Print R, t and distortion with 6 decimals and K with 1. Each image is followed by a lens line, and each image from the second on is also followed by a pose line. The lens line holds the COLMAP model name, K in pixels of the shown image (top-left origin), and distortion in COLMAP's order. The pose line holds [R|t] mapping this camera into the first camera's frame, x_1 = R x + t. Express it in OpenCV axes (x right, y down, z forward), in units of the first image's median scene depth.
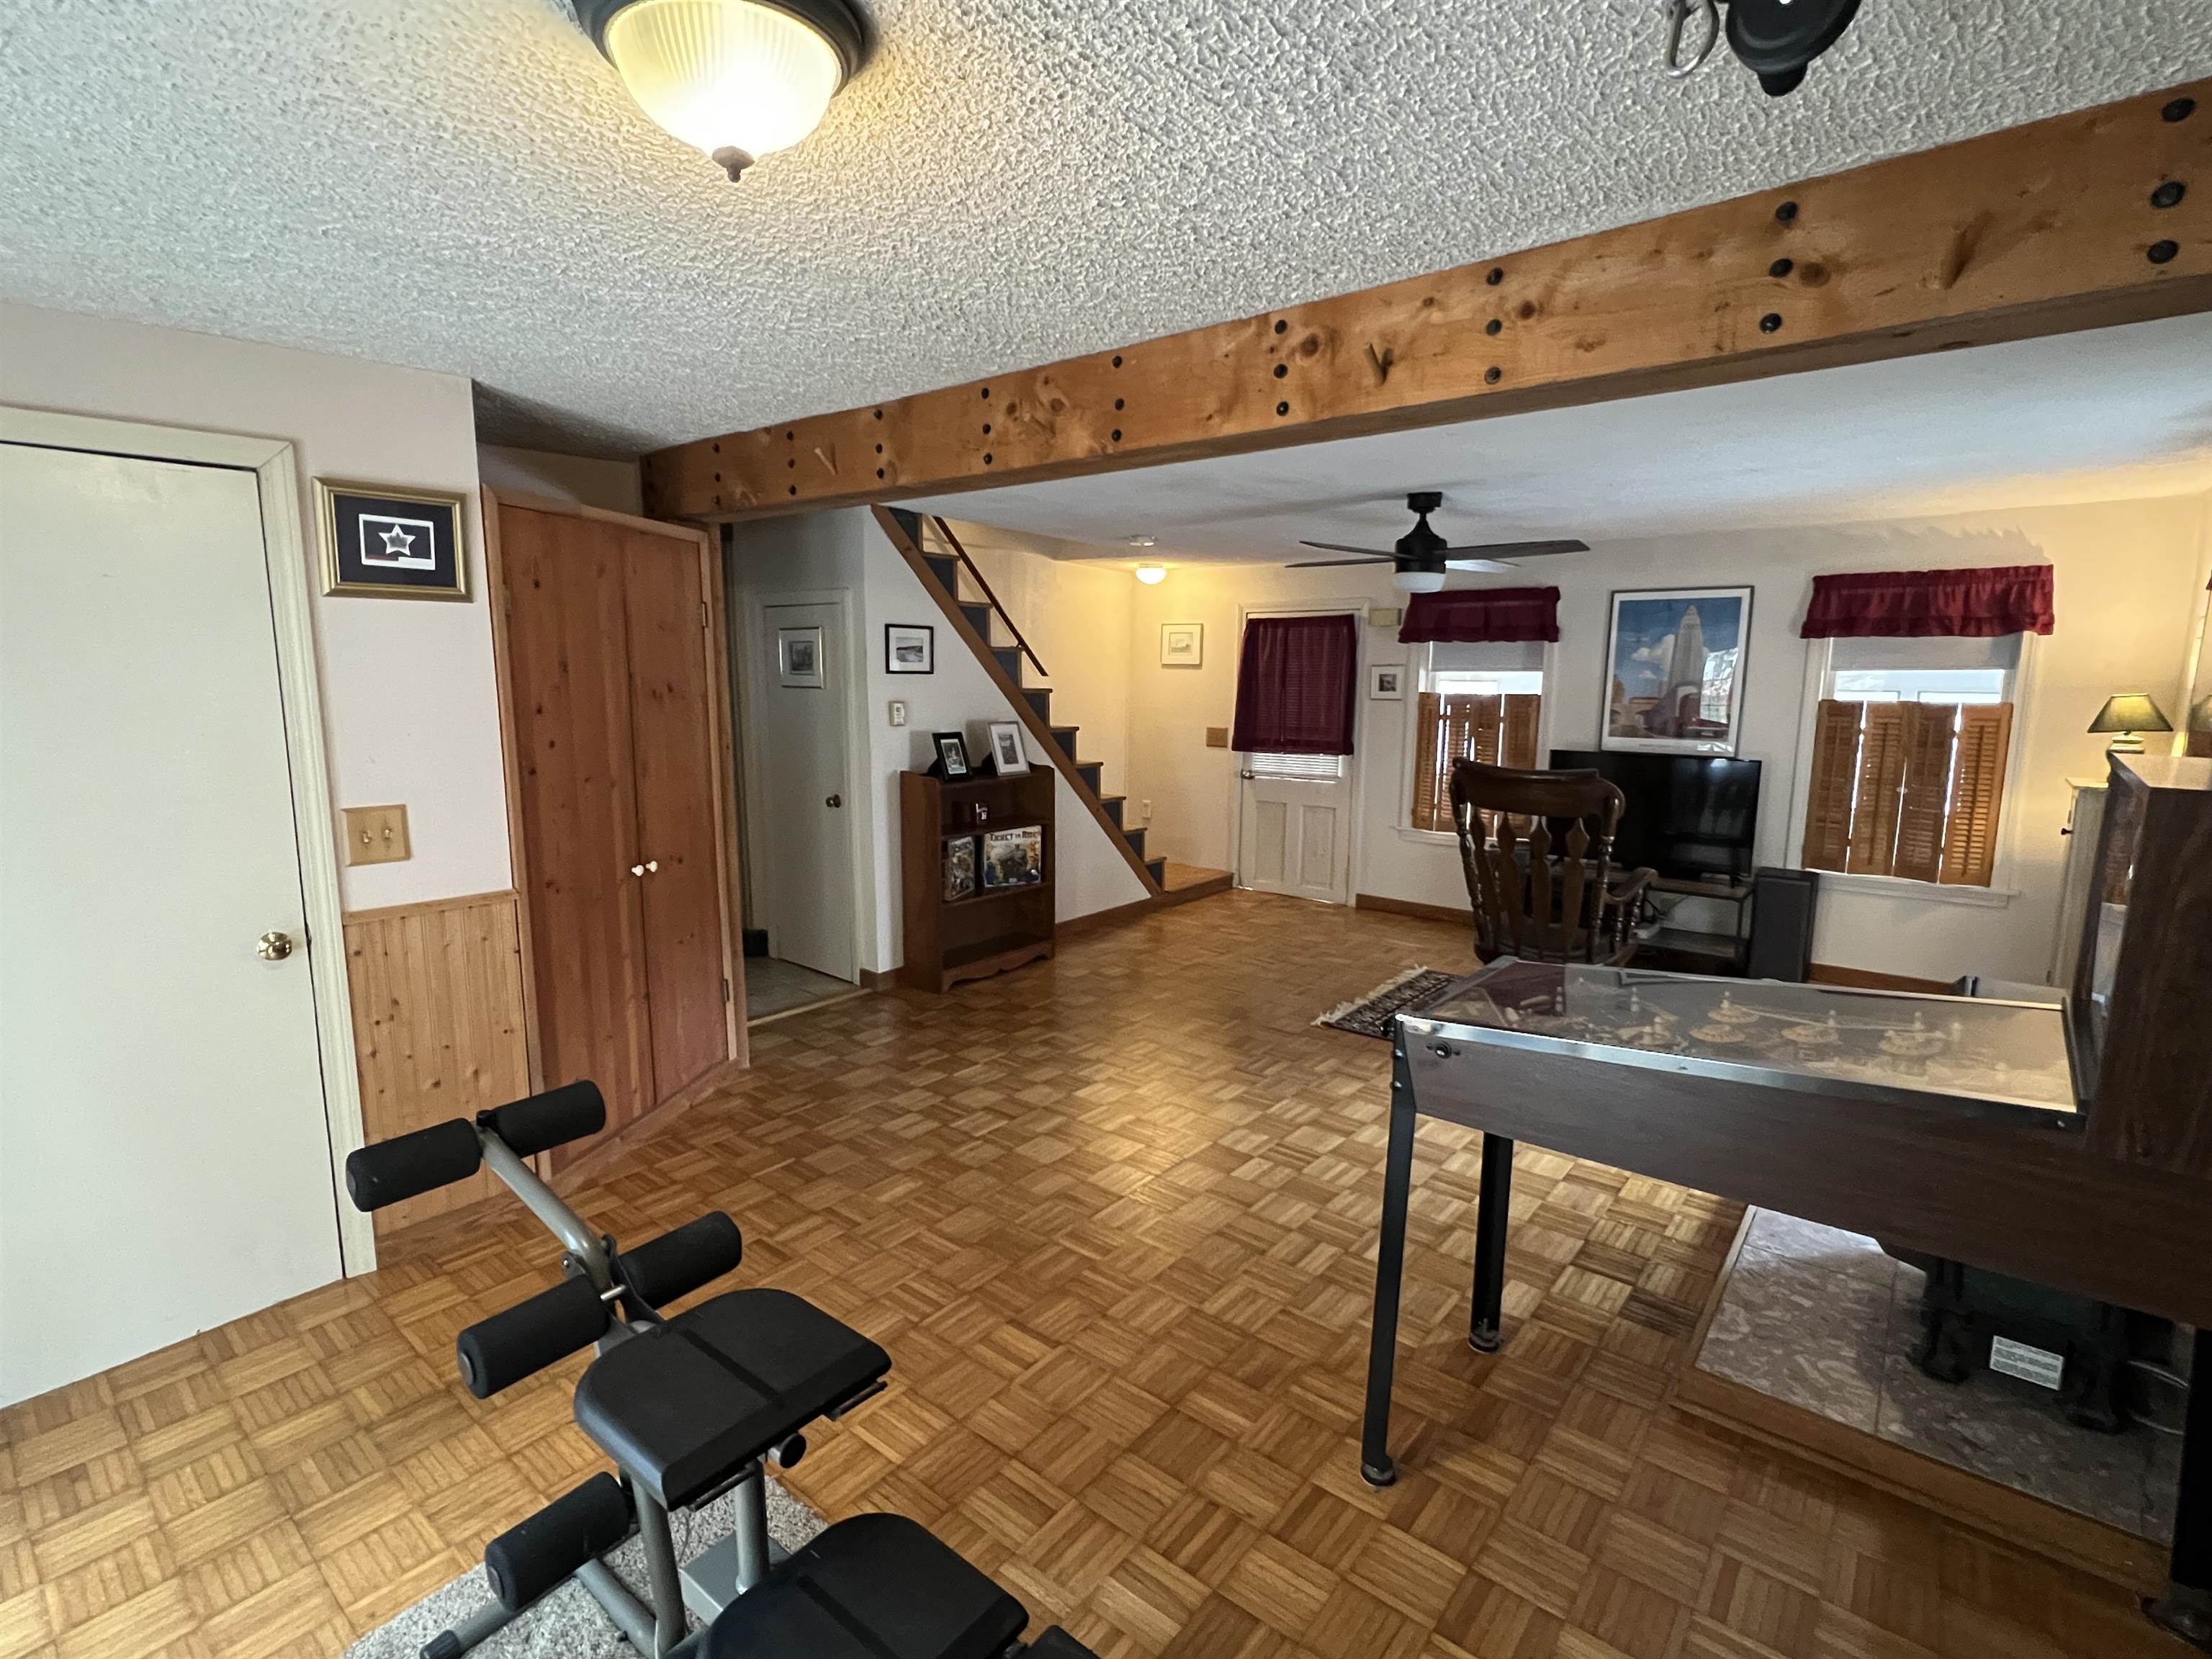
lens RADIAL K [[1069.4, 0, 1091.7], [0, 1069.4, 828.1], [0, 0, 1]] dist [-0.001326, -0.000195]
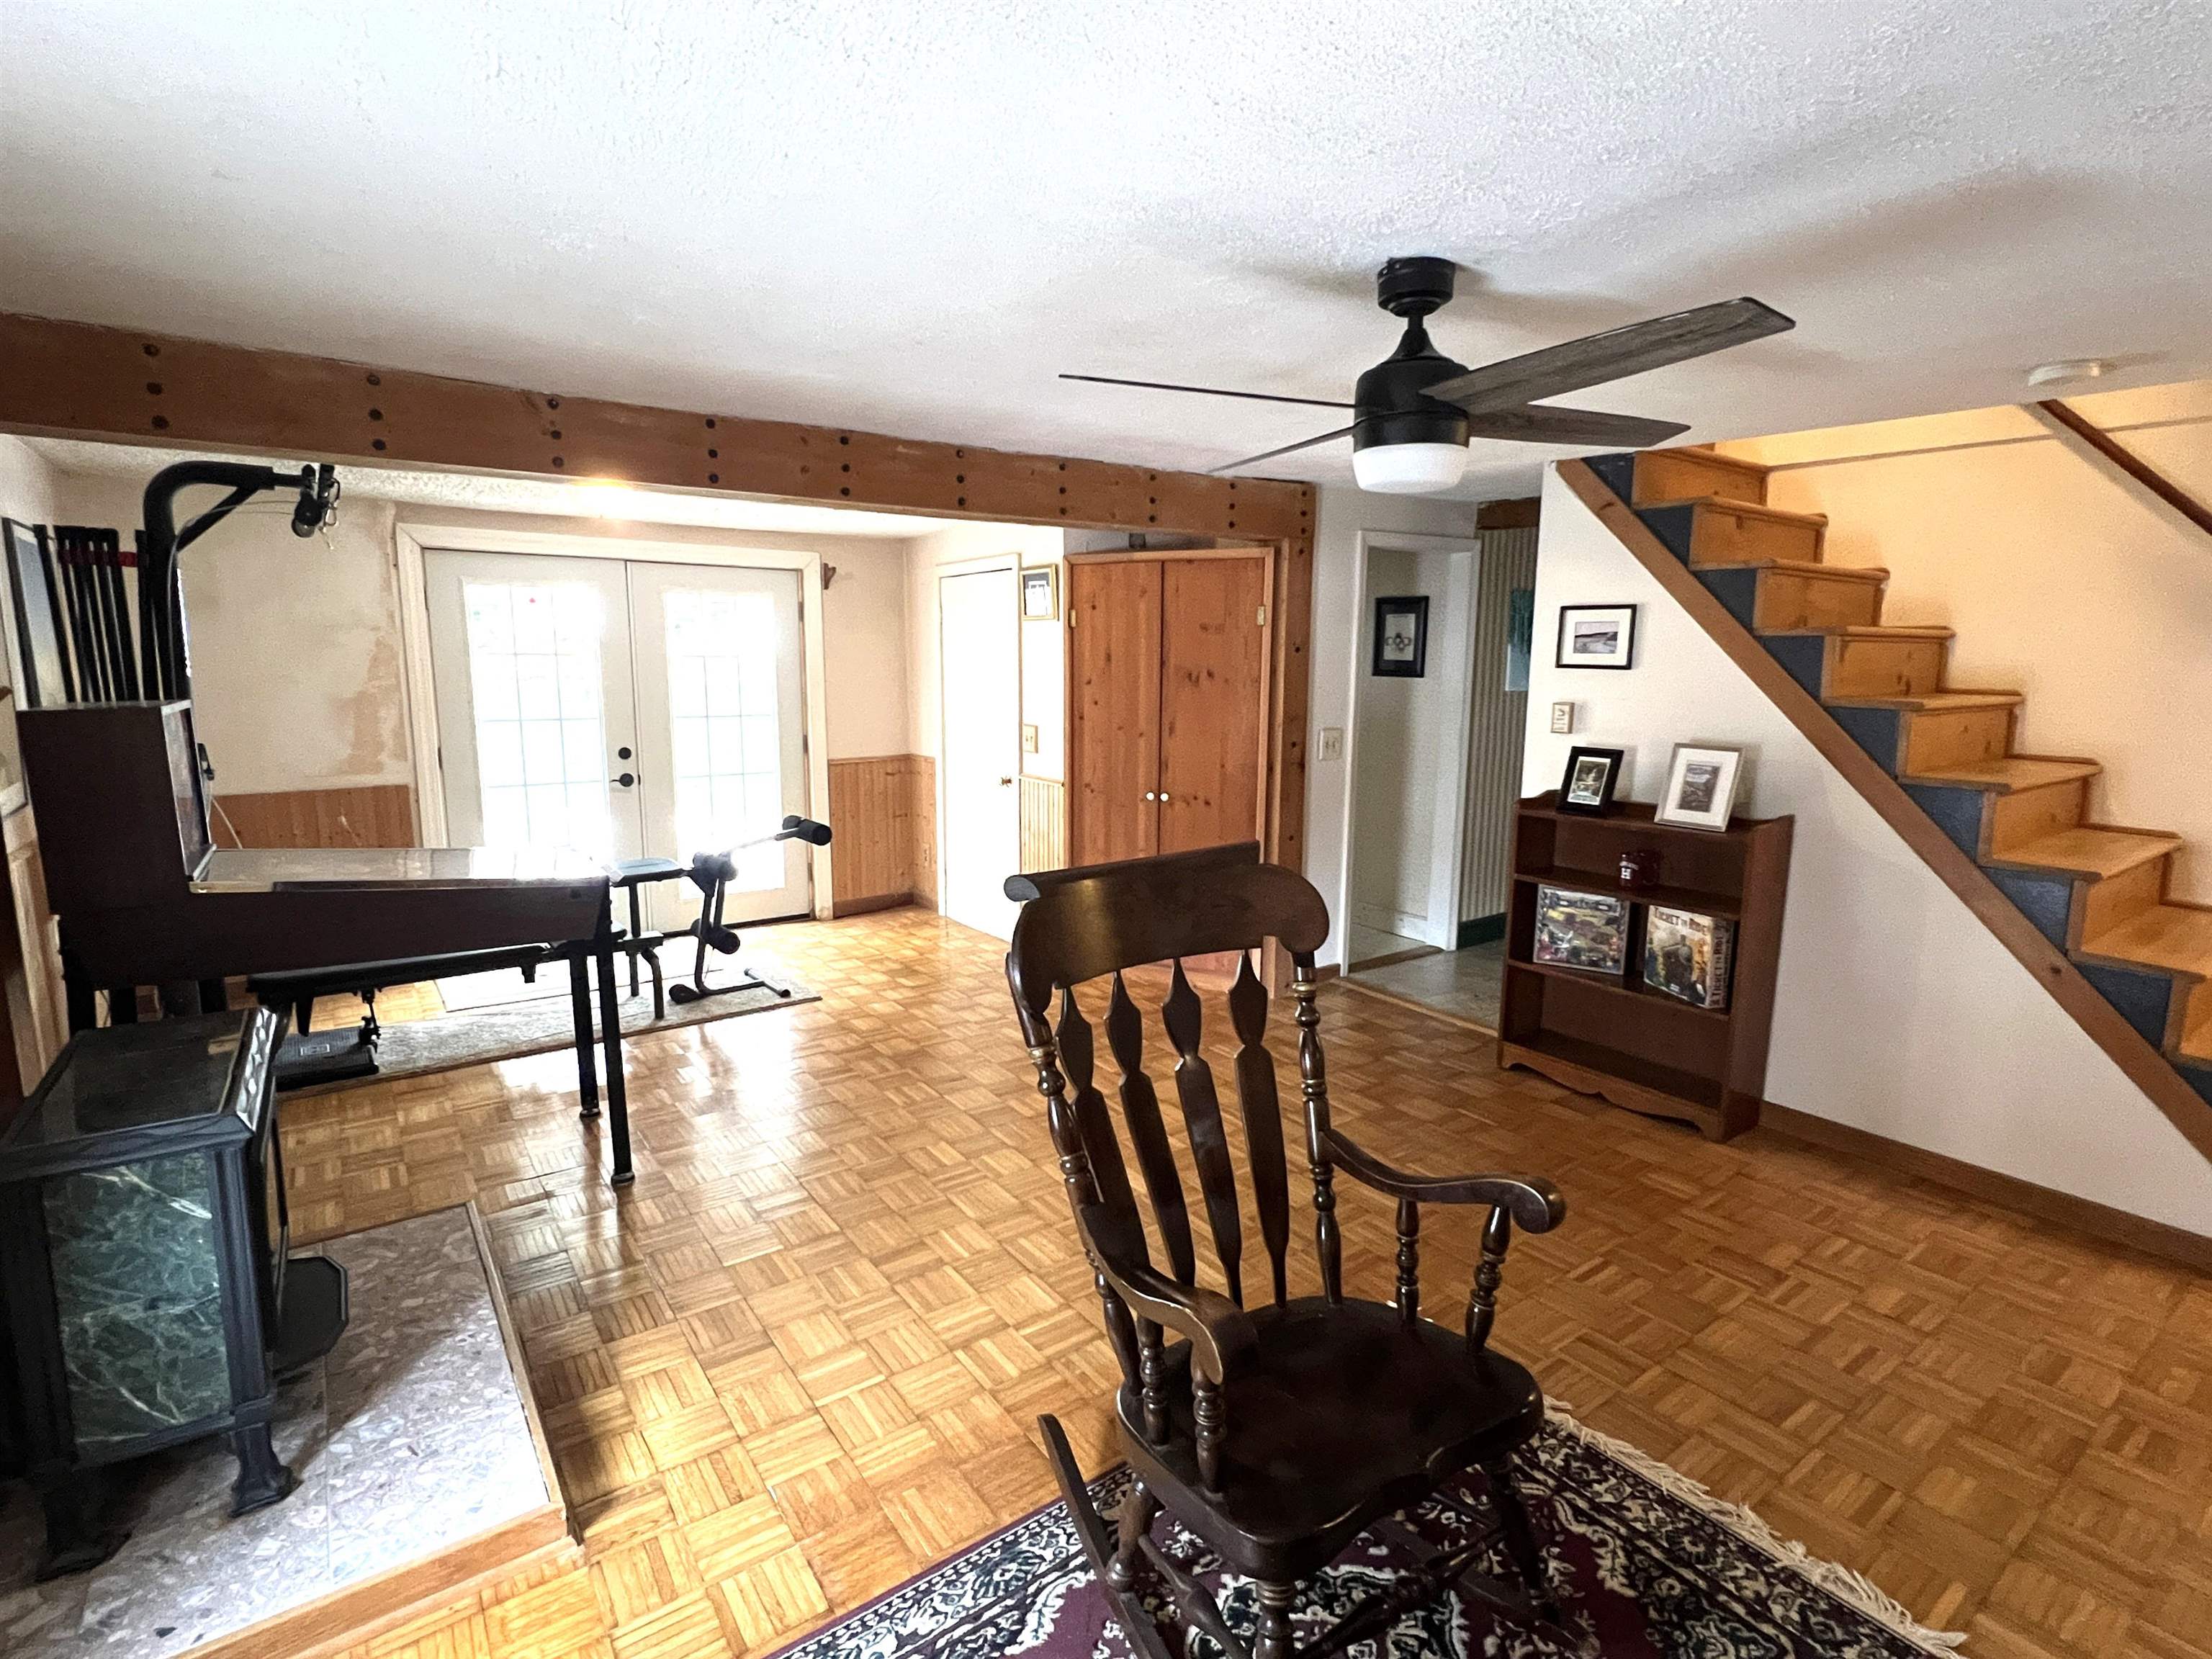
lens RADIAL K [[1069.4, 0, 1091.7], [0, 1069.4, 828.1], [0, 0, 1]] dist [-0.001326, -0.000195]
pose [[-0.263677, 0.145273, -0.953609, 0.671548], [-0.151598, 0.970068, 0.189698, -0.123405], [0.952624, 0.194584, -0.233761, 0.852114]]
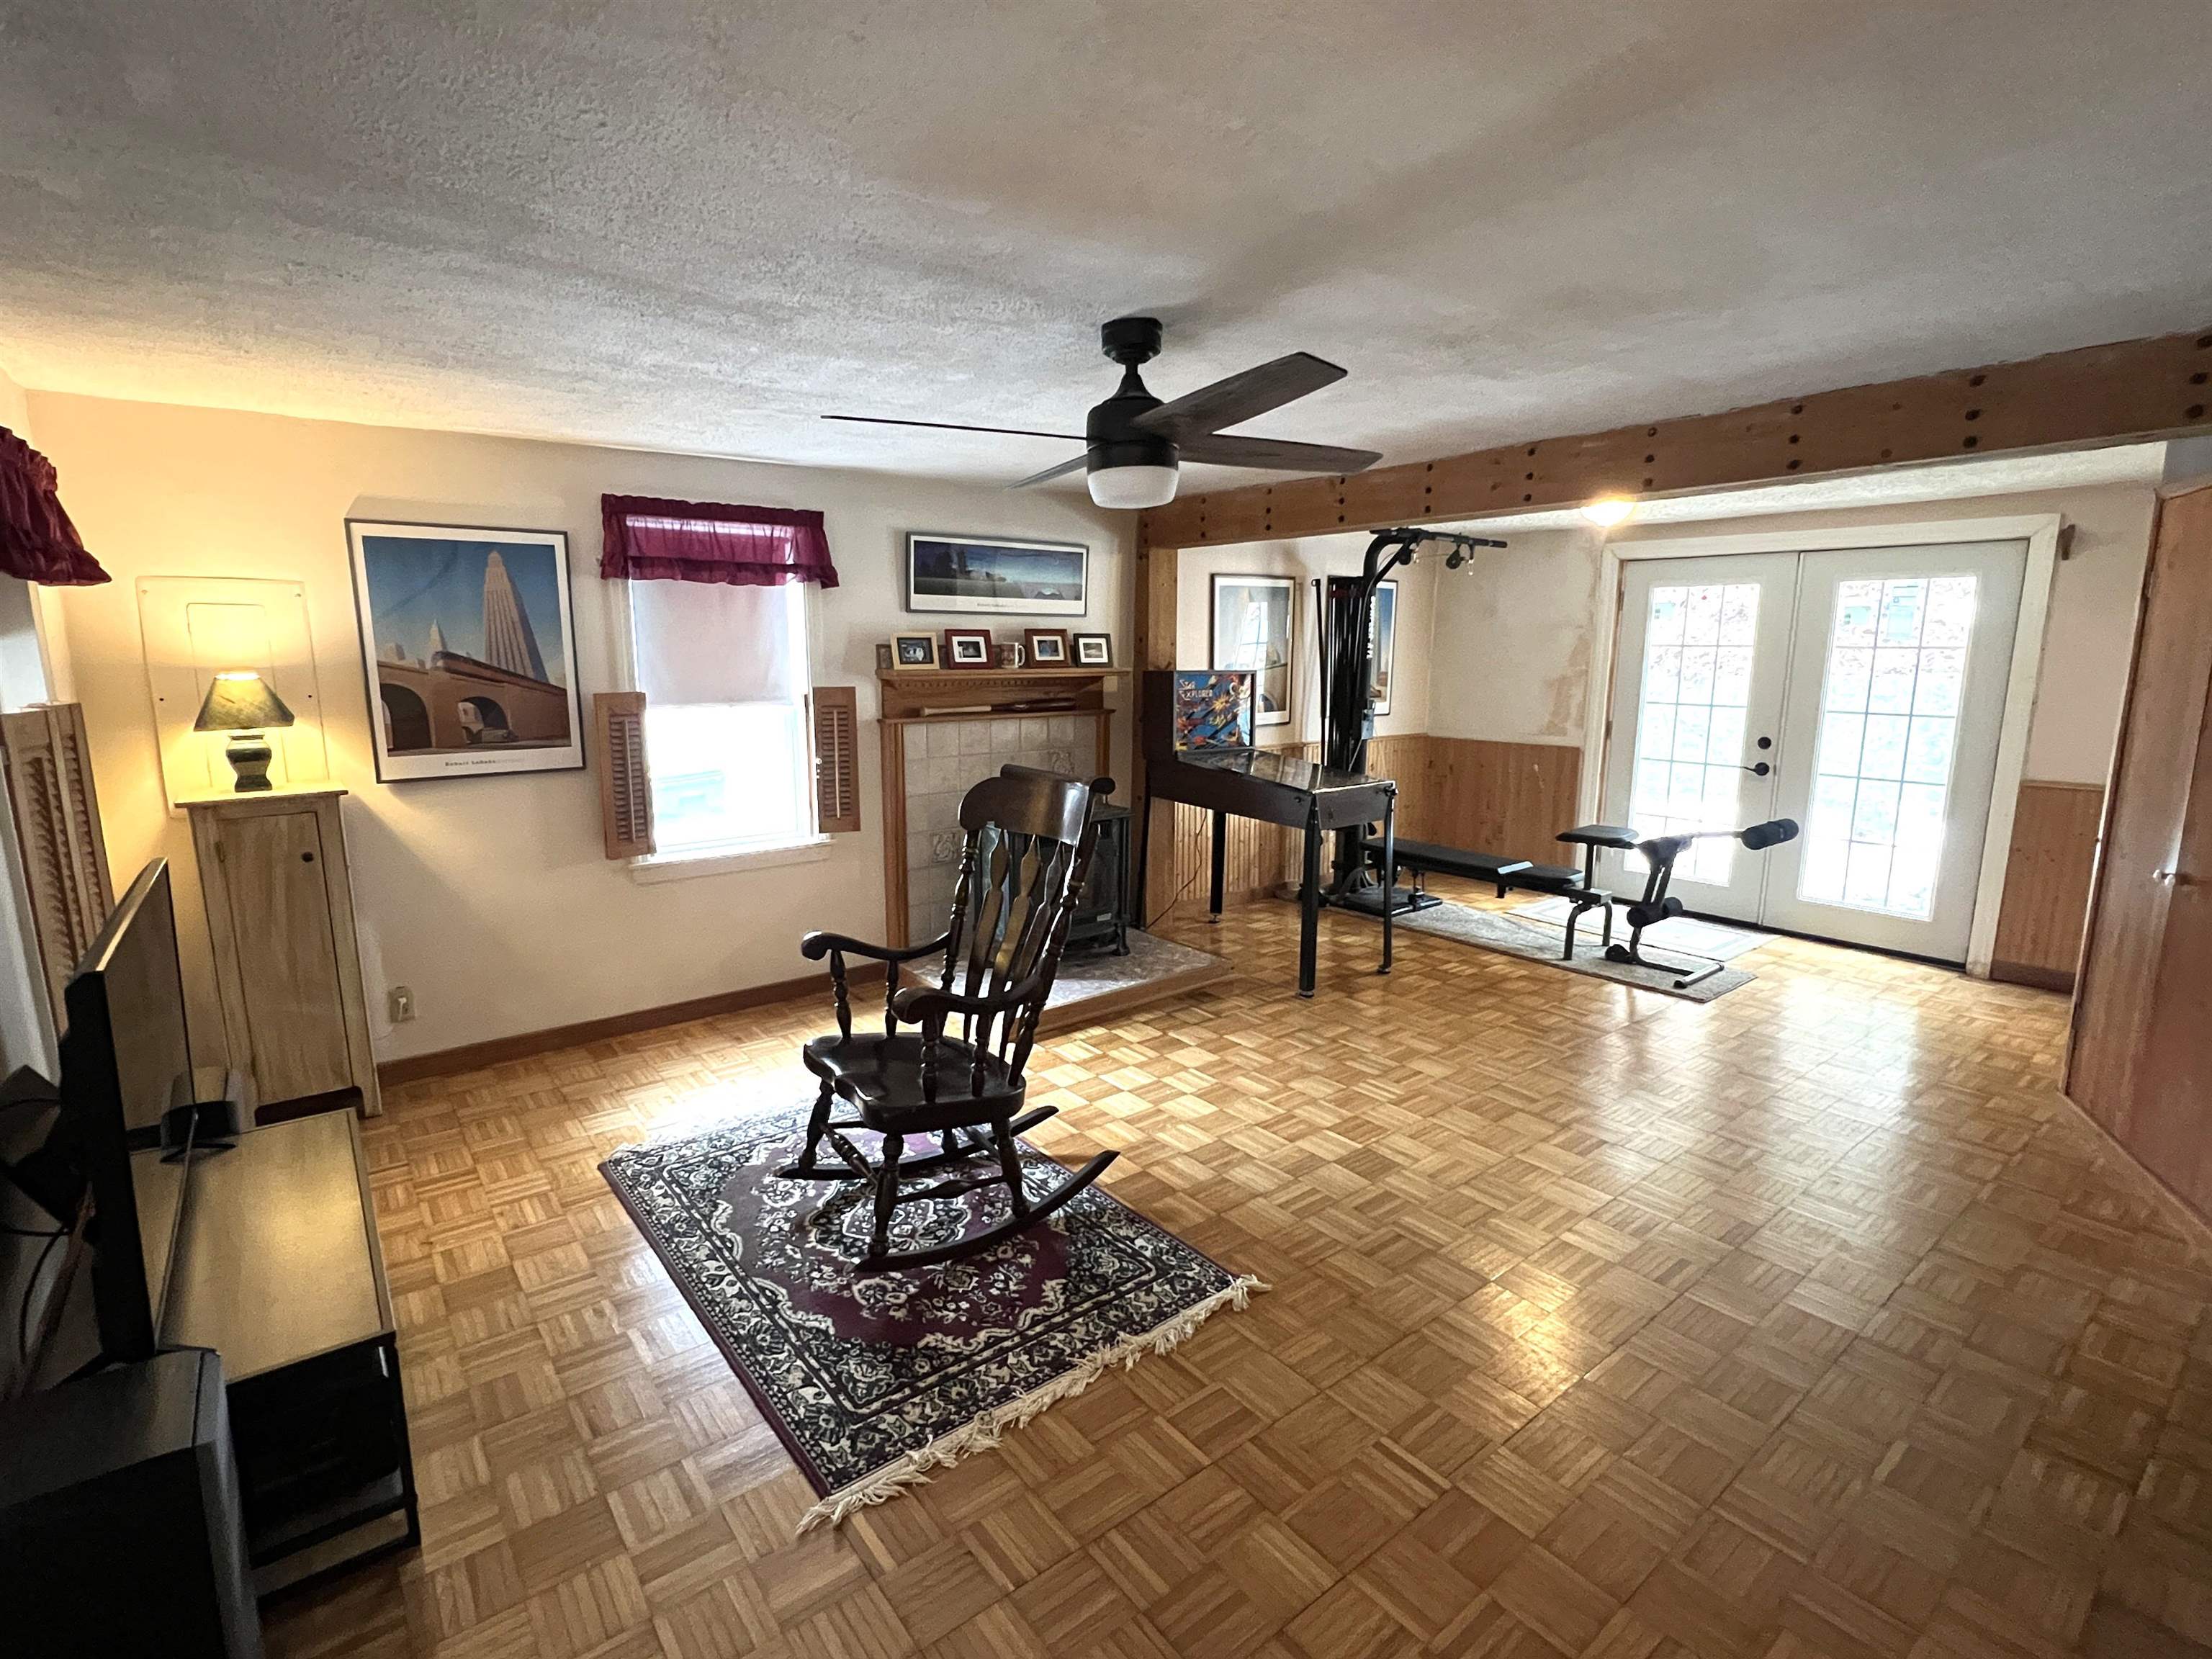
lens RADIAL K [[1029.1, 0, 1106.0], [0, 1029.1, 829.5], [0, 0, 1]] dist [-0.005440, -0.000354]
pose [[-0.977589, -0.042635, 0.206161, 0.172838], [0.025948, 0.947409, 0.318970, -0.194569], [-0.208918, 0.317171, -0.925071, 1.307882]]
